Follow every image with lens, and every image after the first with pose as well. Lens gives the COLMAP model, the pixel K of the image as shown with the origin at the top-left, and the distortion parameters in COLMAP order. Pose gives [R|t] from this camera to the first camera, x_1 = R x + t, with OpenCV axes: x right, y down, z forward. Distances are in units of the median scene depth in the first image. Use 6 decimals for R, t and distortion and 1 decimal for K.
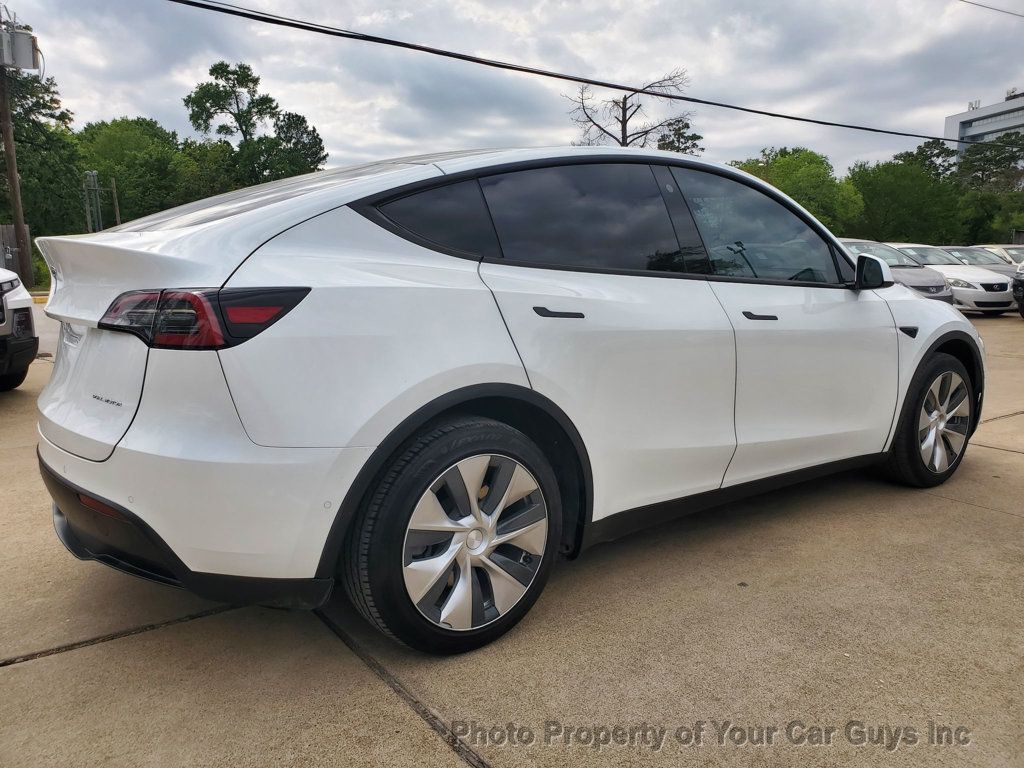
lens RADIAL K [[806.3, 0, 516.3], [0, 806.3, 370.4], [0, 0, 1]] dist [-0.003647, 0.029047]
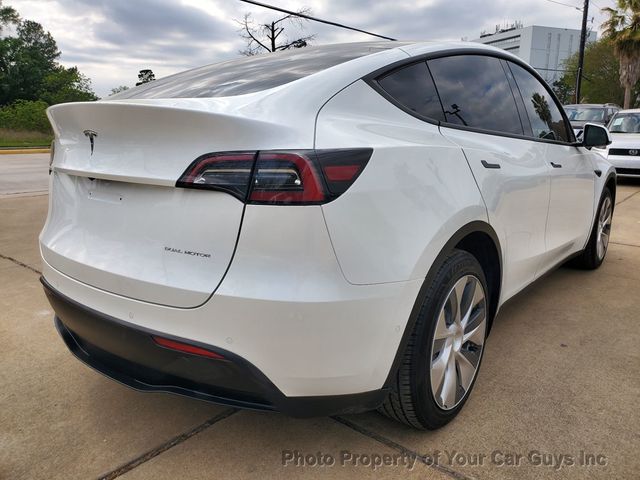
lens RADIAL K [[503.9, 0, 324.0], [0, 503.9, 227.4], [0, 0, 1]] dist [-0.003647, 0.029047]
pose [[0.969266, -0.044353, 0.241983, -0.295759], [0.030370, 0.997662, 0.061215, -0.019907], [-0.244132, -0.051985, 0.968348, 0.174805]]
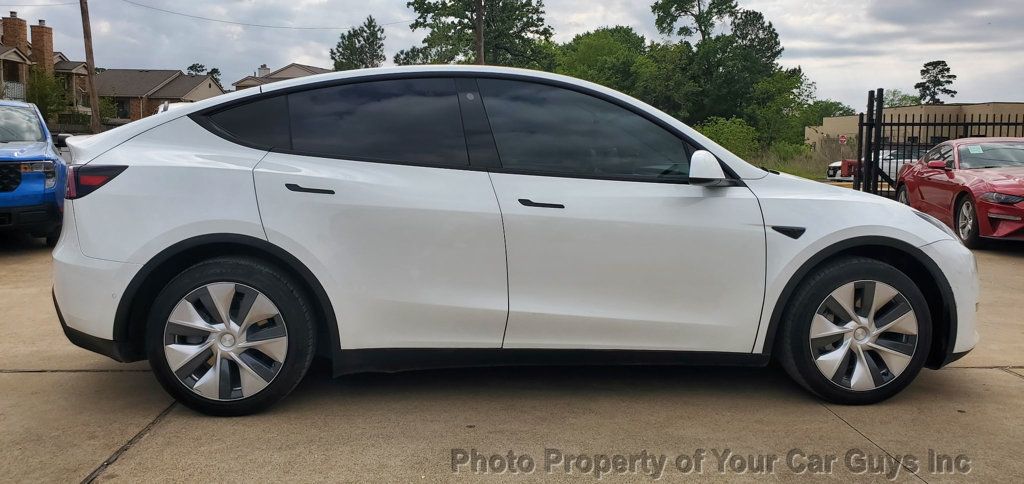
lens RADIAL K [[798.8, 0, 516.2], [0, 798.8, 238.5], [0, 0, 1]] dist [0.020977, -0.010653]
pose [[0.841656, 0.068556, -0.535645, 0.763616], [-0.085010, 0.996362, -0.006054, -0.007181], [0.533281, 0.050630, 0.844422, 0.025337]]
